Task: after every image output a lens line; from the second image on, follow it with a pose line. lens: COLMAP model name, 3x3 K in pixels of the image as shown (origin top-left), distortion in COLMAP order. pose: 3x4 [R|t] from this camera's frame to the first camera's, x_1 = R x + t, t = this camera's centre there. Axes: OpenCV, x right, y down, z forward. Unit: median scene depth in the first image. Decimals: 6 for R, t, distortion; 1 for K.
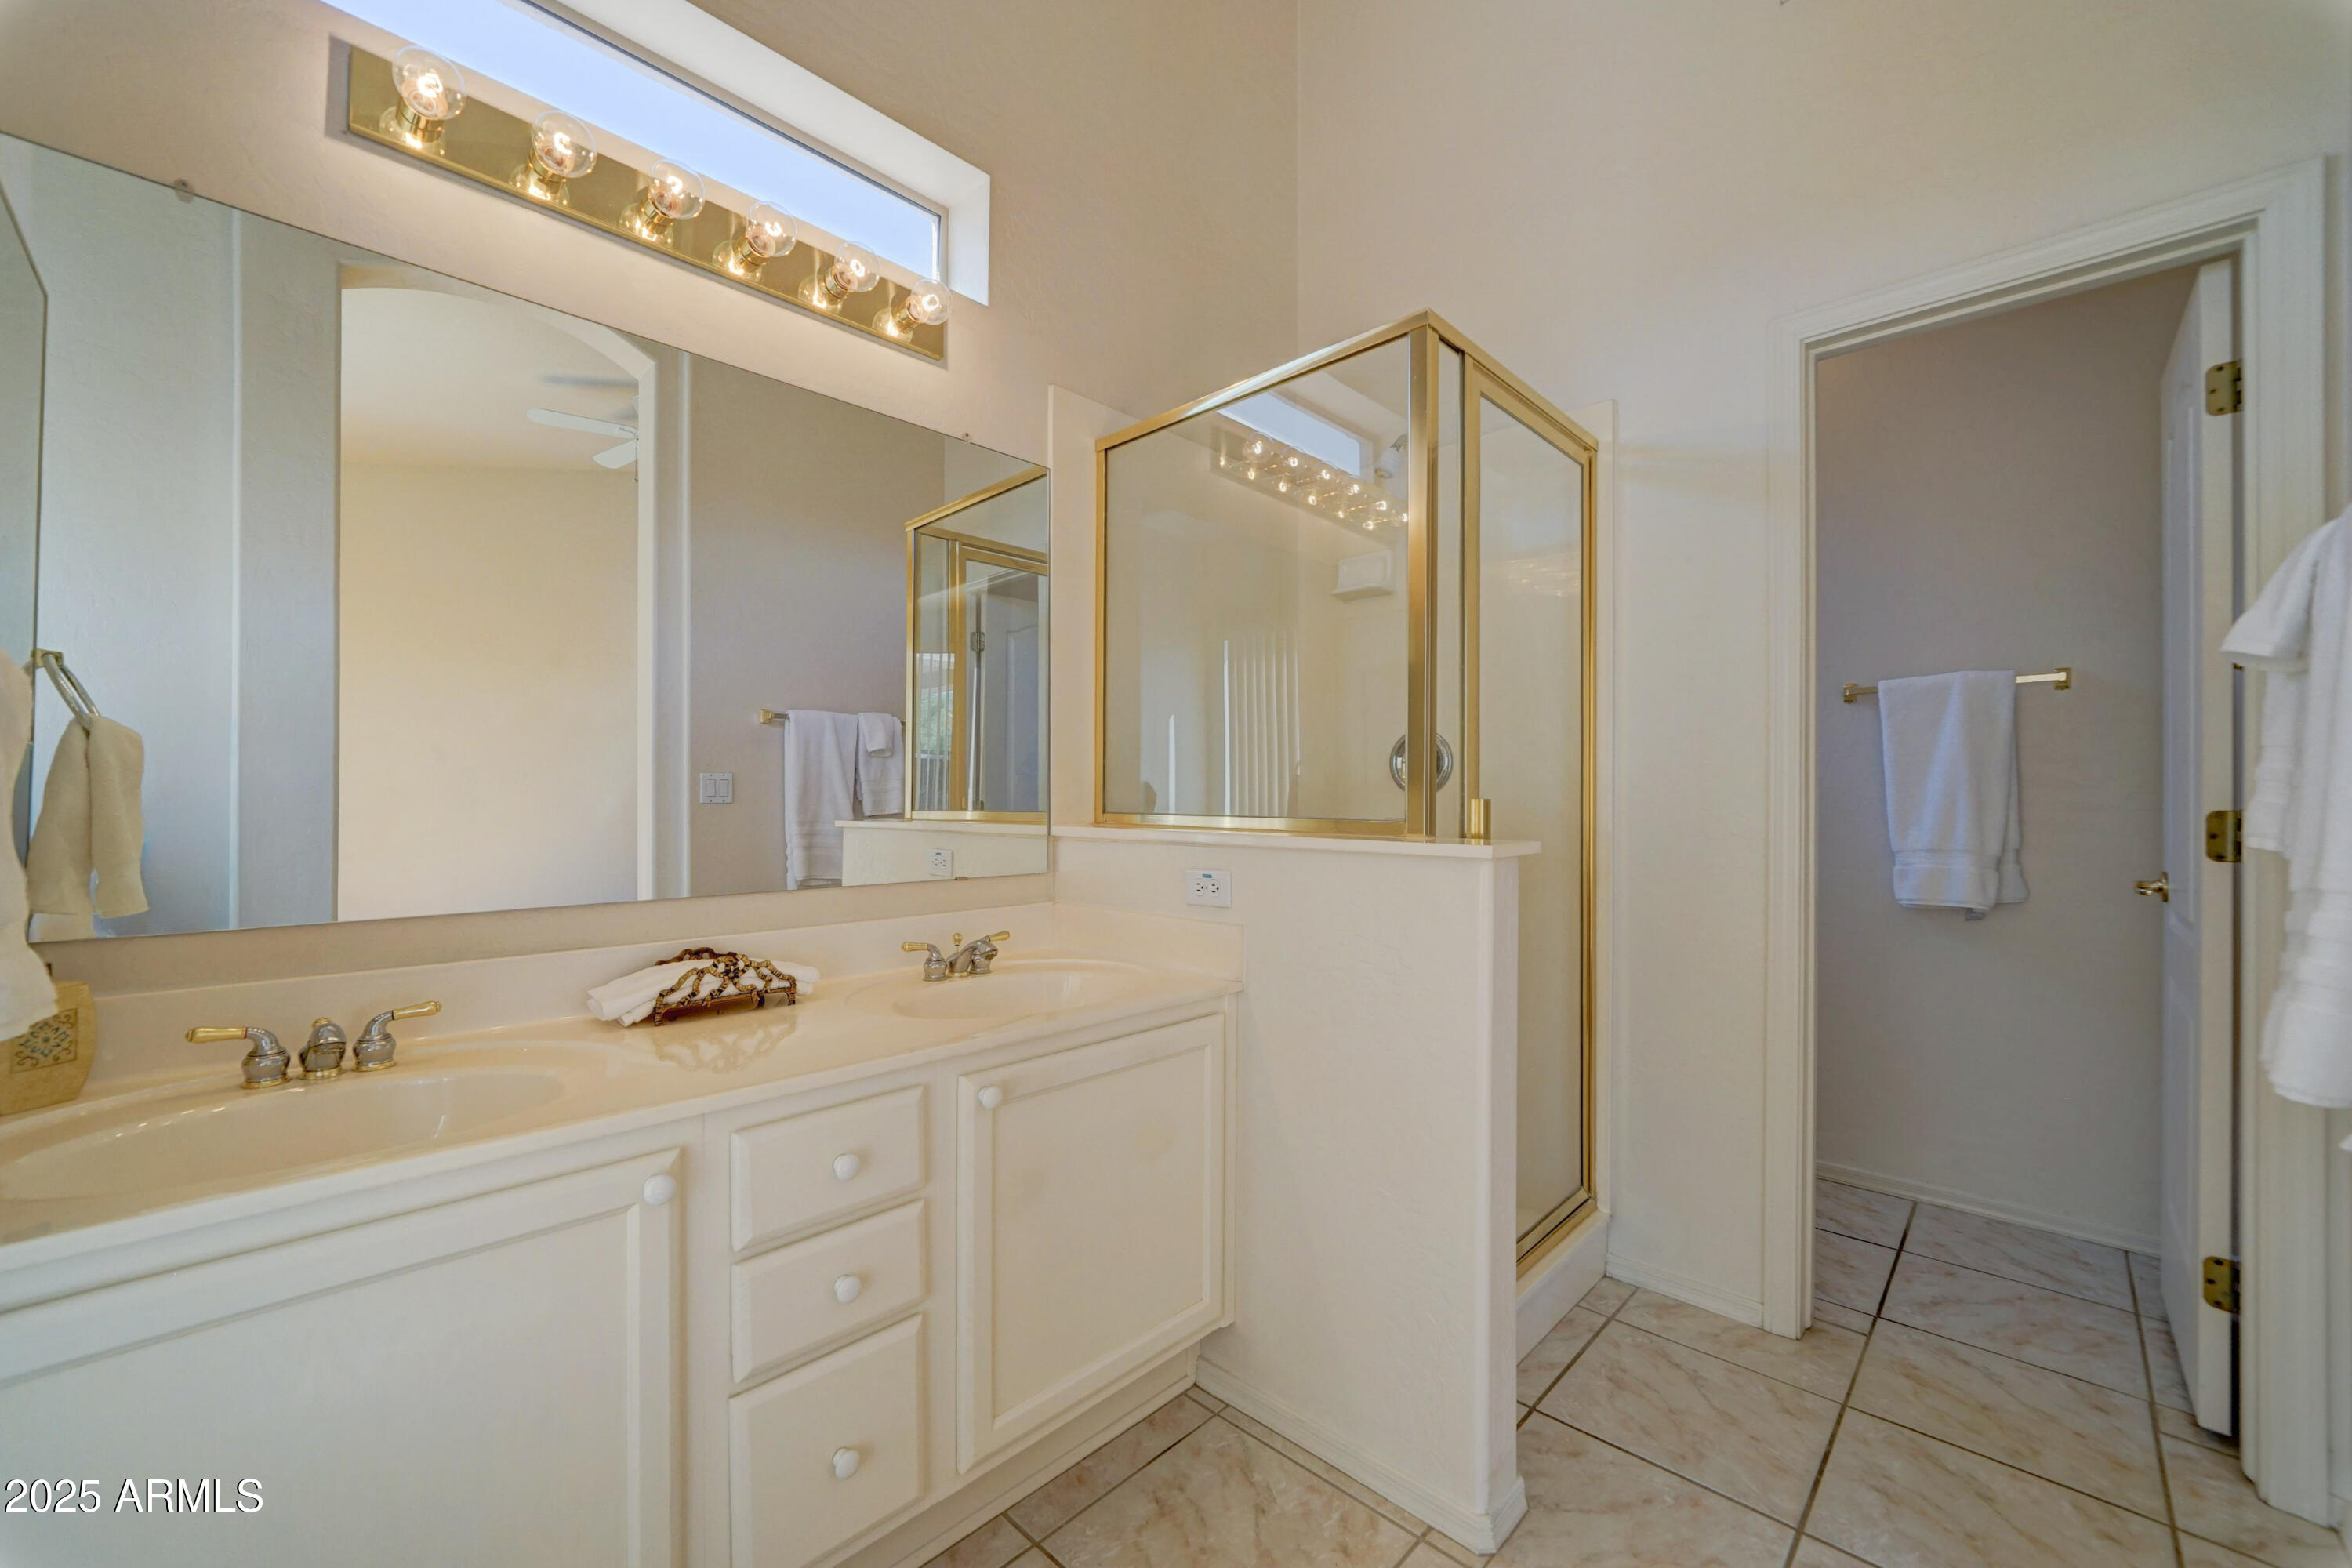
lens RADIAL K [[911.9, 0, 1163.6], [0, 911.9, 787.5], [0, 0, 1]] dist [-0.001628, 0.000087]
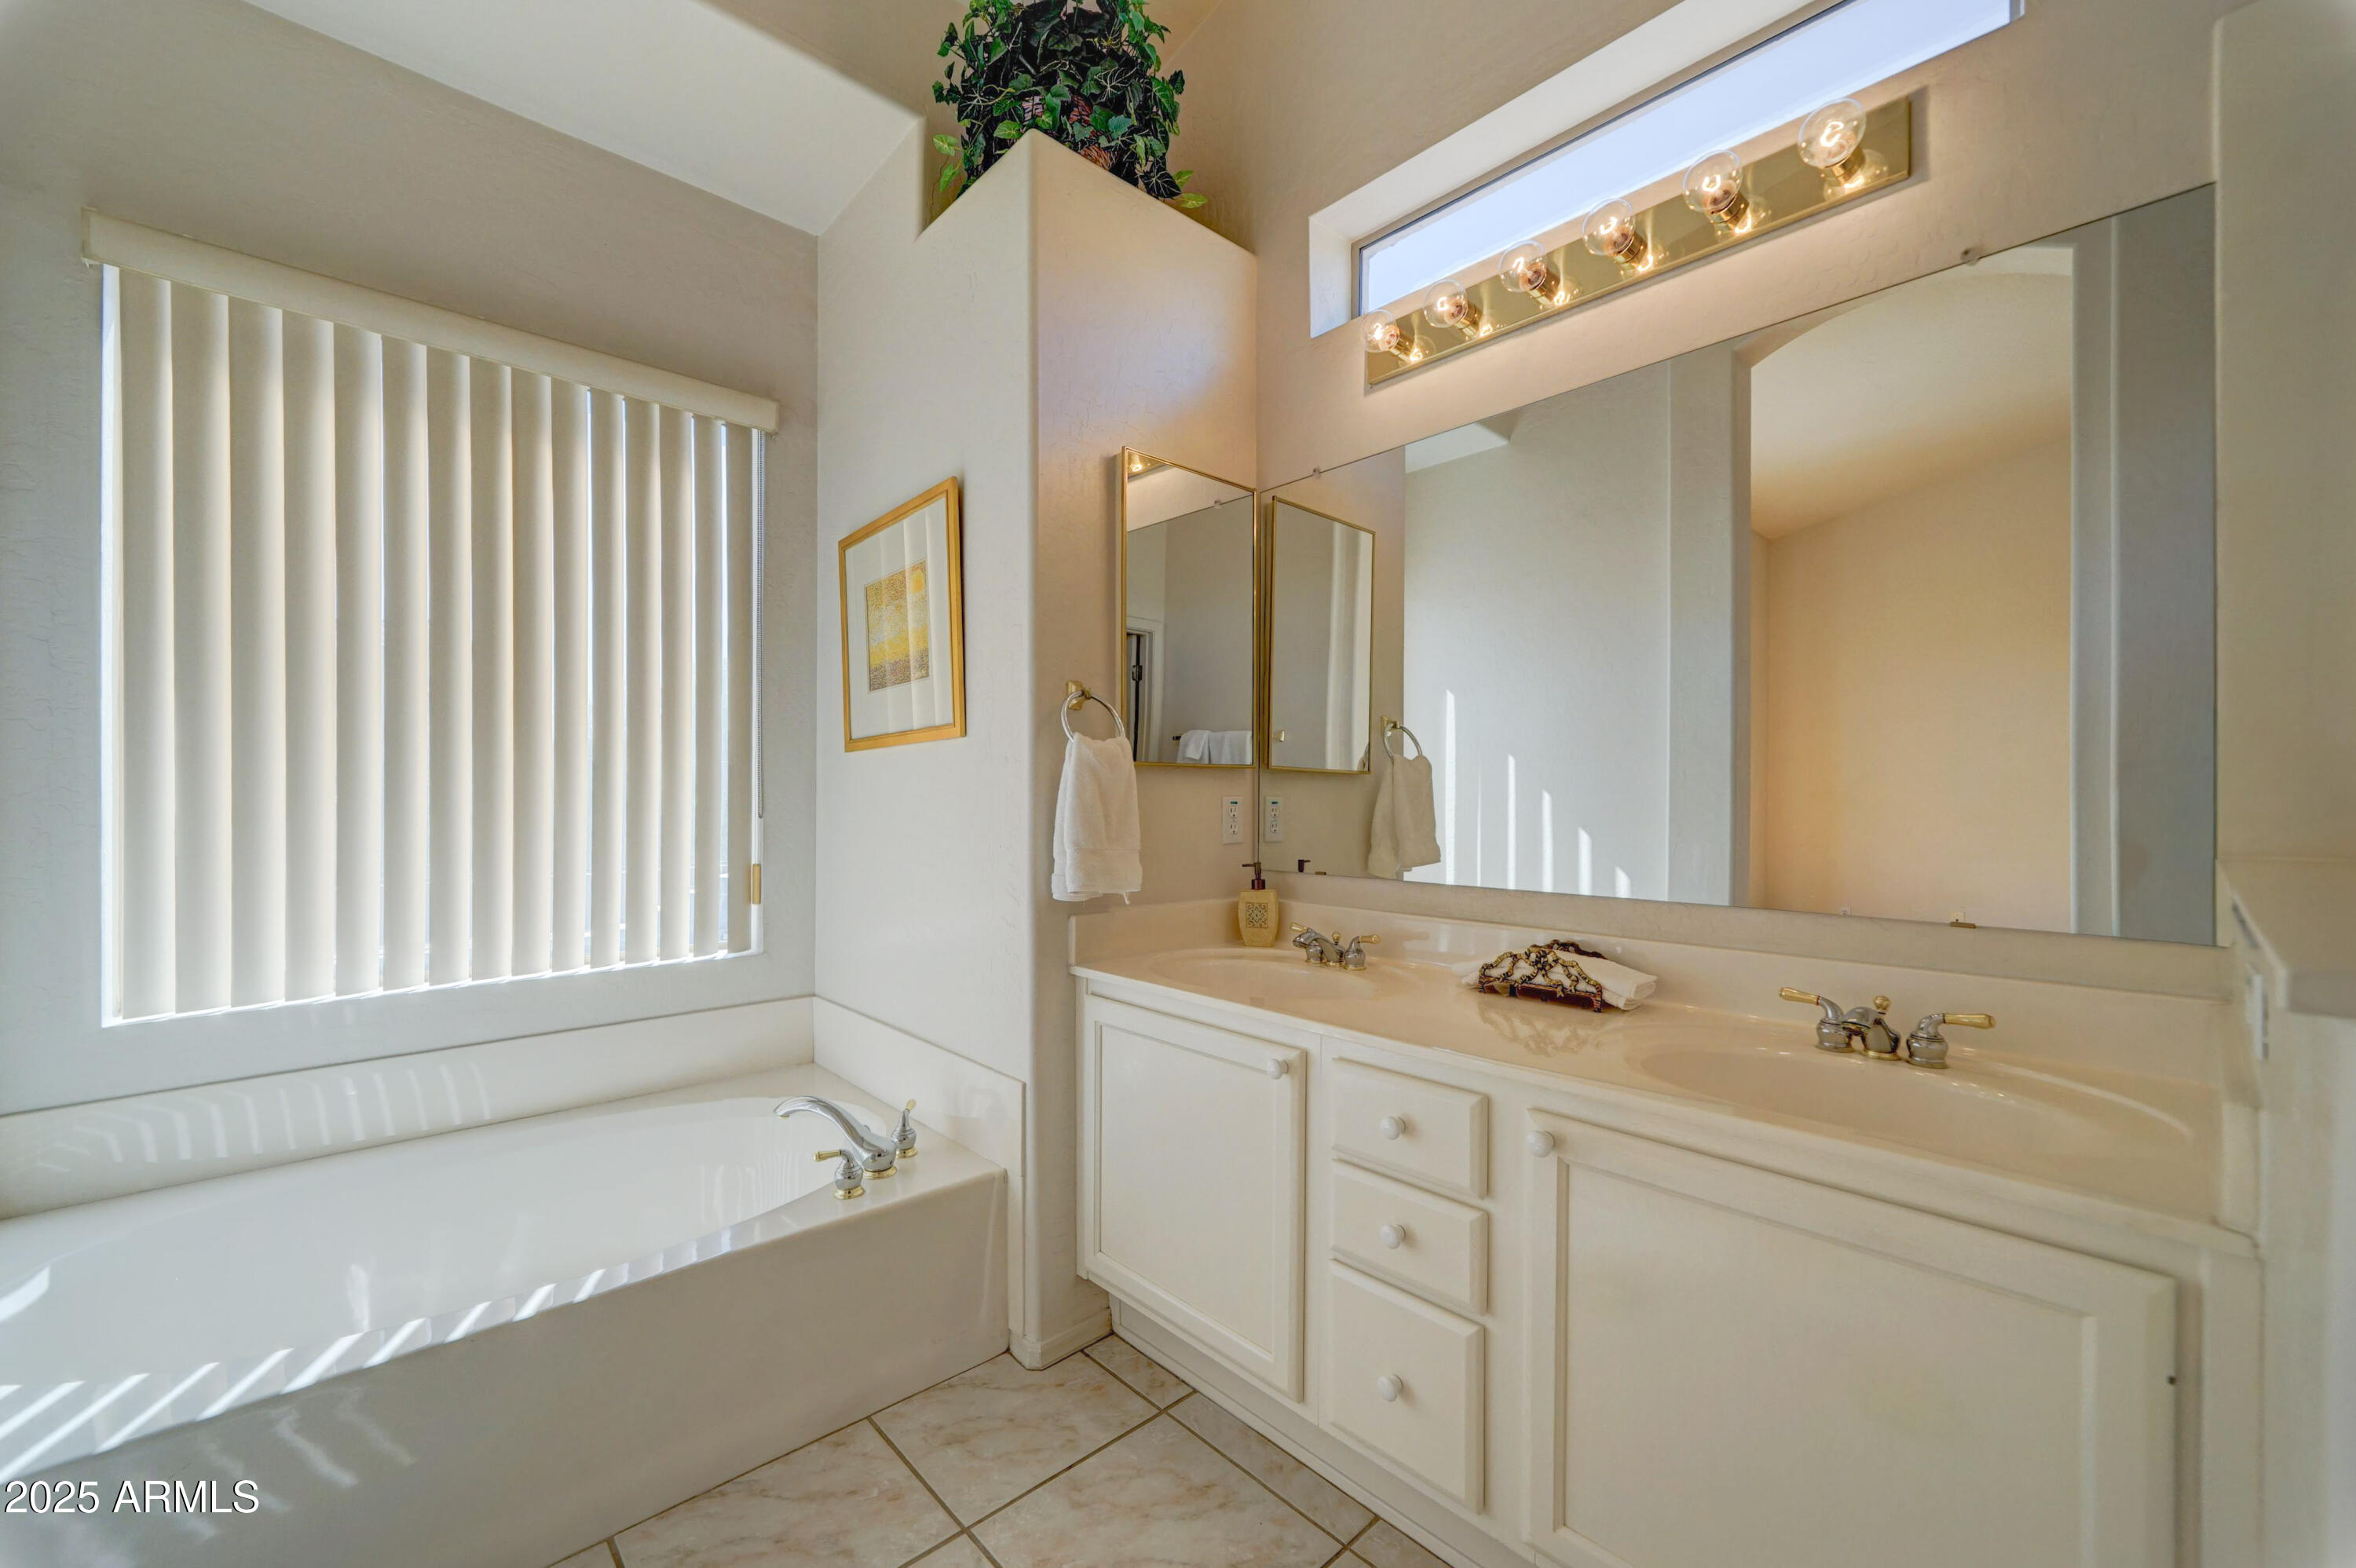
lens RADIAL K [[918.8, 0, 1205.0], [0, 918.8, 808.7], [0, 0, 1]] dist [-0.002341, -0.000100]
pose [[-0.032443, 0.002406, -0.999471, 0.618015], [0.011150, 0.999936, 0.002045, 0.011615], [0.999411, -0.011077, -0.032468, 0.628893]]
